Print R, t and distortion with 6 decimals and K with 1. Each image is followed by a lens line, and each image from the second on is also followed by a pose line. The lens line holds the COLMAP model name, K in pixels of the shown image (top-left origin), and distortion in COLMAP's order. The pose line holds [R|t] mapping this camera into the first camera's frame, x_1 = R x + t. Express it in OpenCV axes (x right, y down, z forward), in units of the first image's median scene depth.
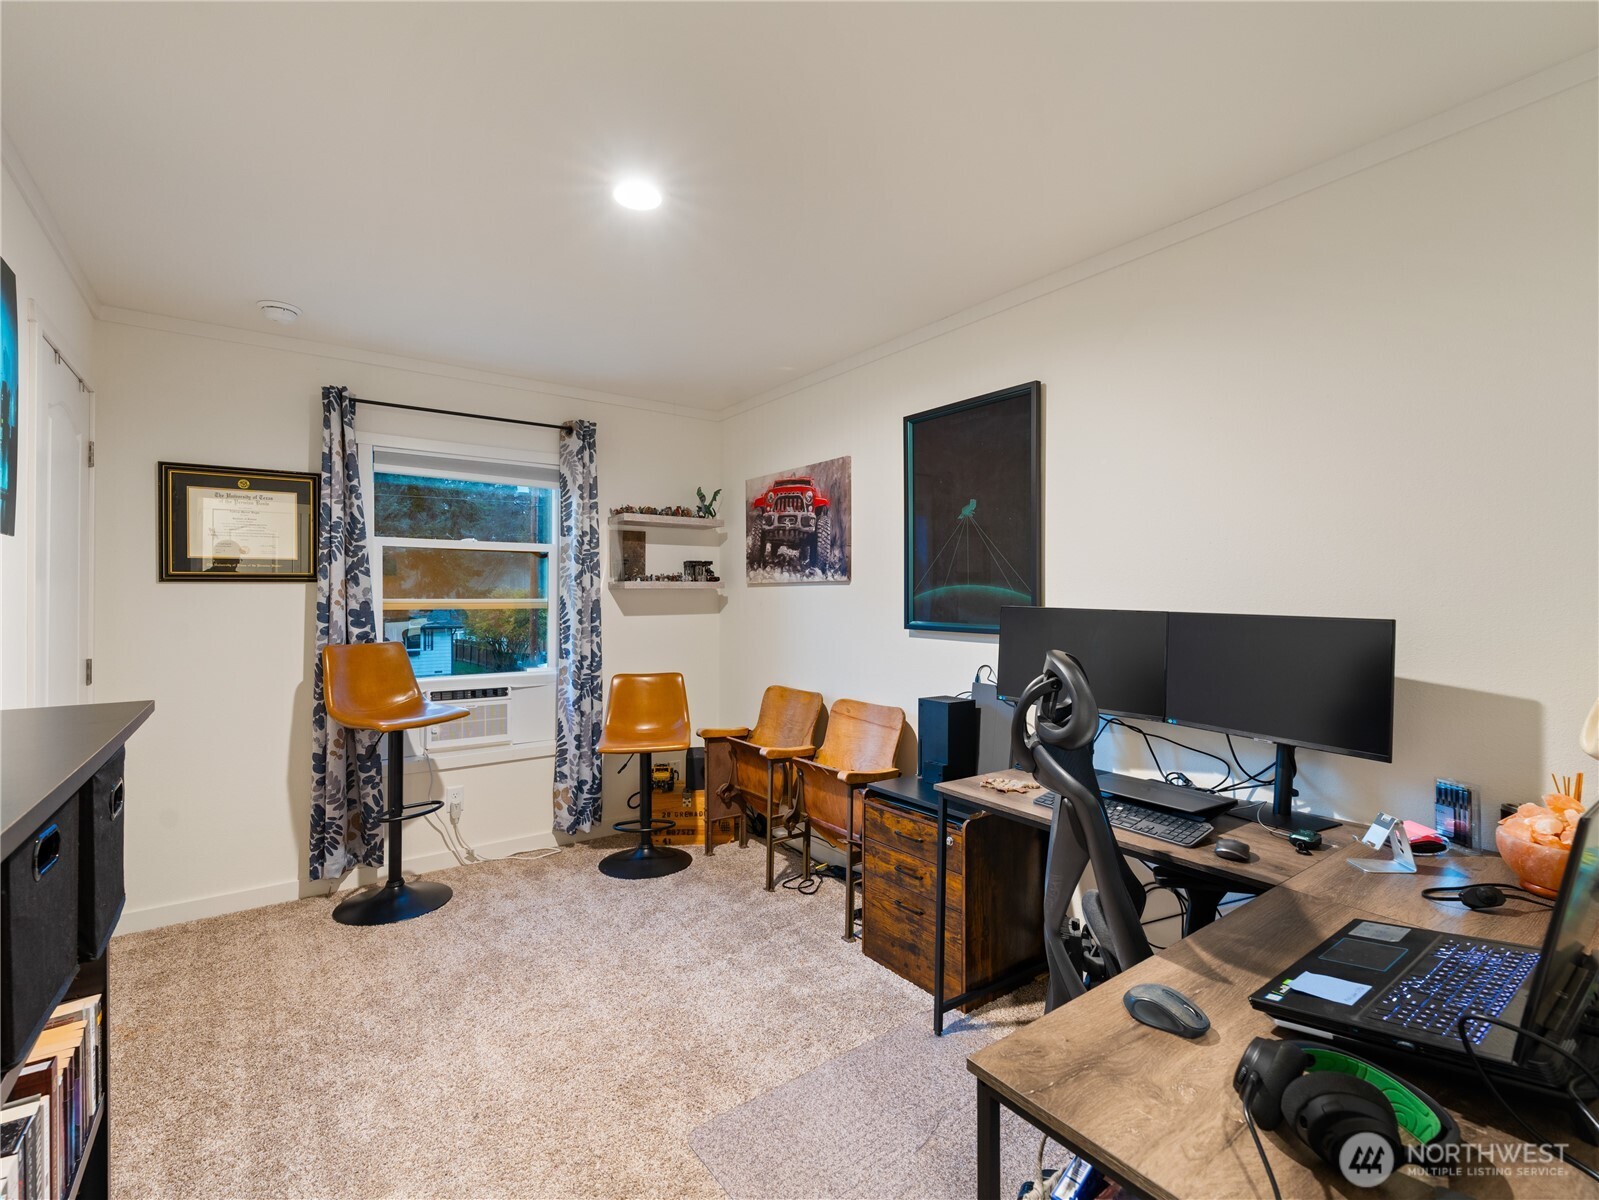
lens RADIAL K [[720.4, 0, 802.2], [0, 720.4, 593.5], [0, 0, 1]] dist [-0.000191, -0.000364]
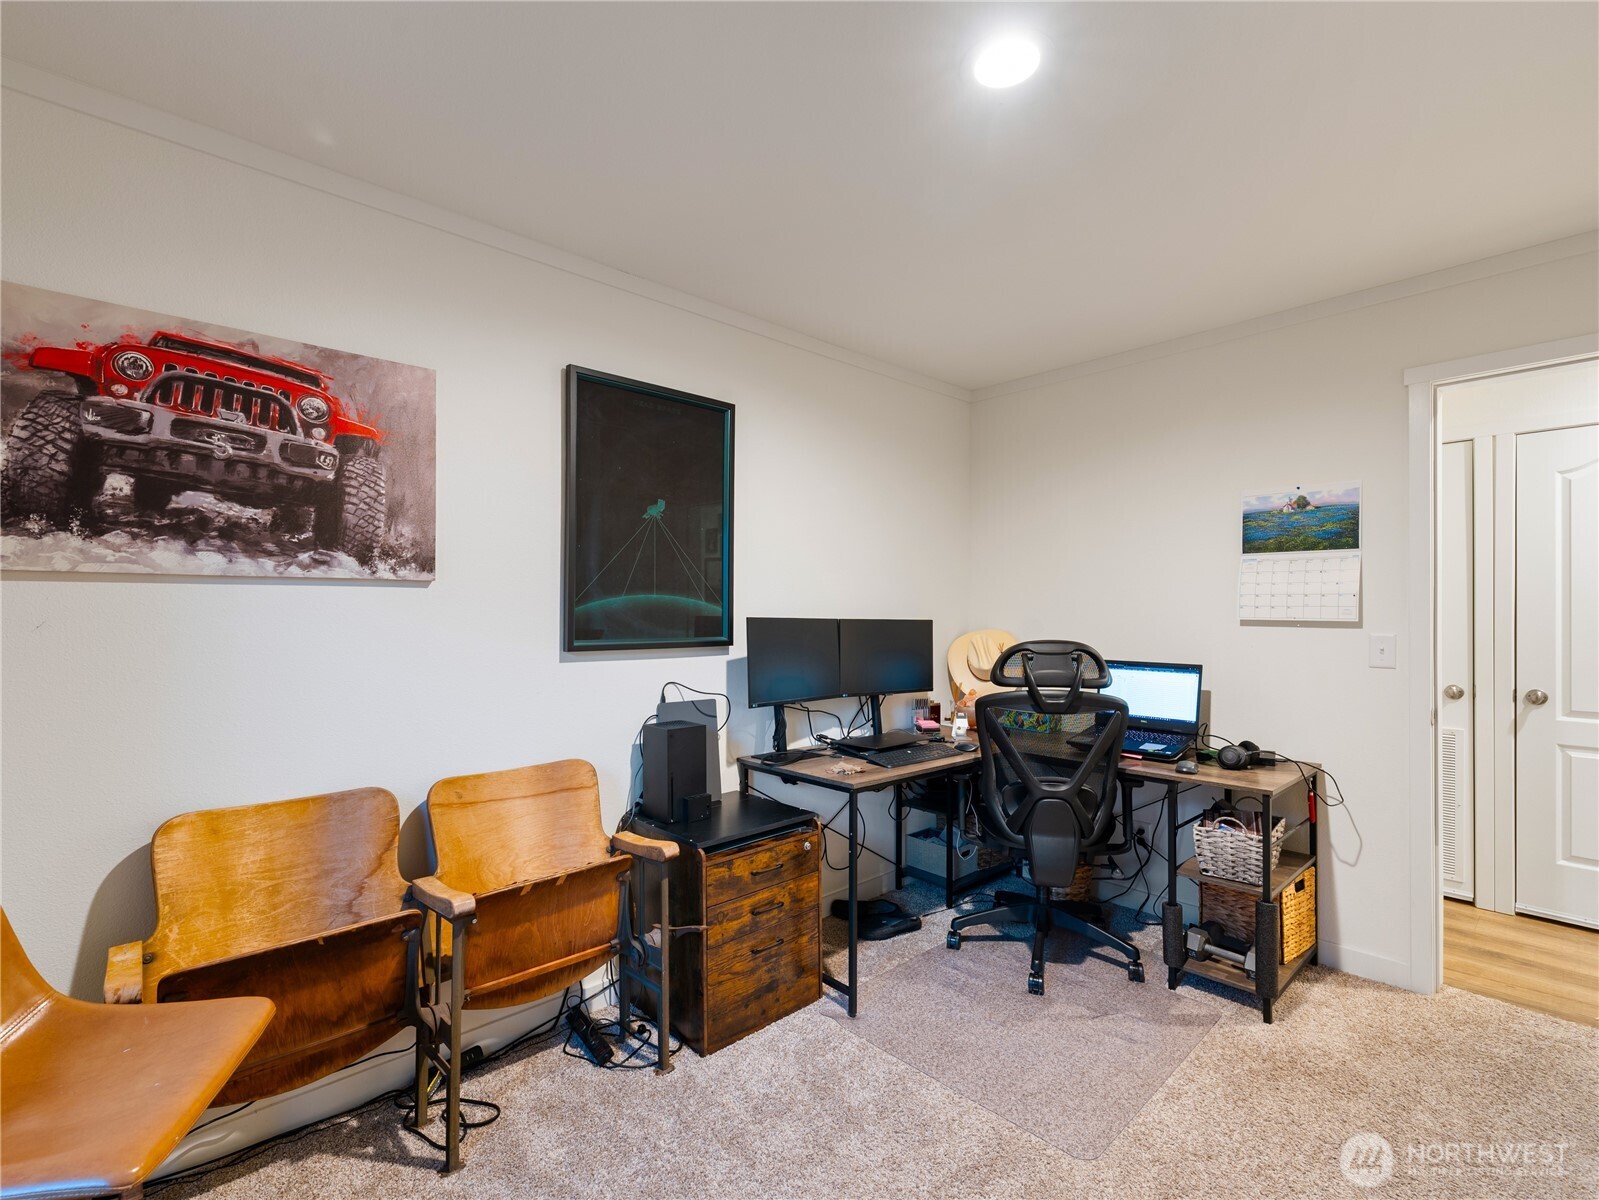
lens RADIAL K [[748.7, 0, 799.7], [0, 748.7, 607.8], [0, 0, 1]] dist [-0.000705, 0.000219]
pose [[-0.110284, -0.001678, 0.993899, -0.543734], [-0.008147, 0.999967, 0.000784, 0.001461], [-0.993867, -0.008011, -0.110294, 0.717048]]
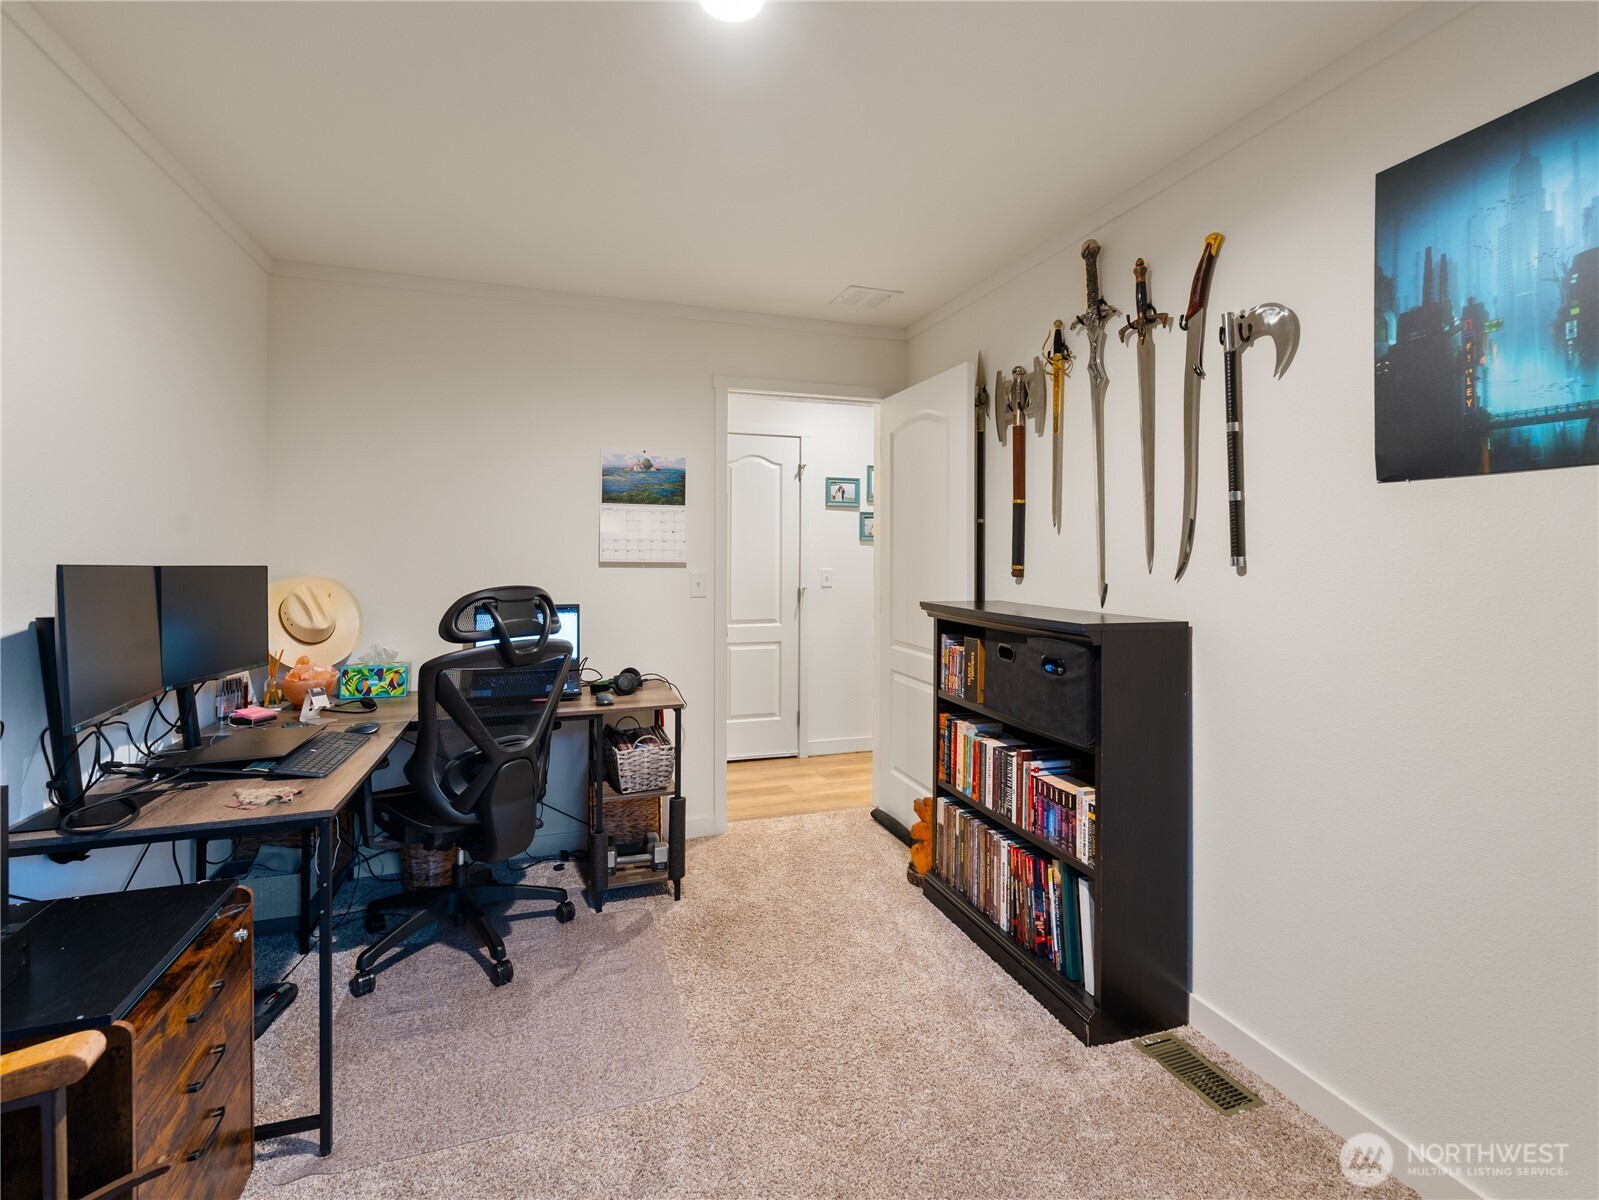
lens RADIAL K [[735.8, 0, 793.6], [0, 735.8, 564.1], [0, 0, 1]] dist [0.001196, -0.000390]
pose [[-0.952190, -0.004206, 0.305477, -0.288583], [-0.004253, 0.999991, 0.000511, 0.011429], [-0.305476, -0.000812, -0.952199, 0.925345]]
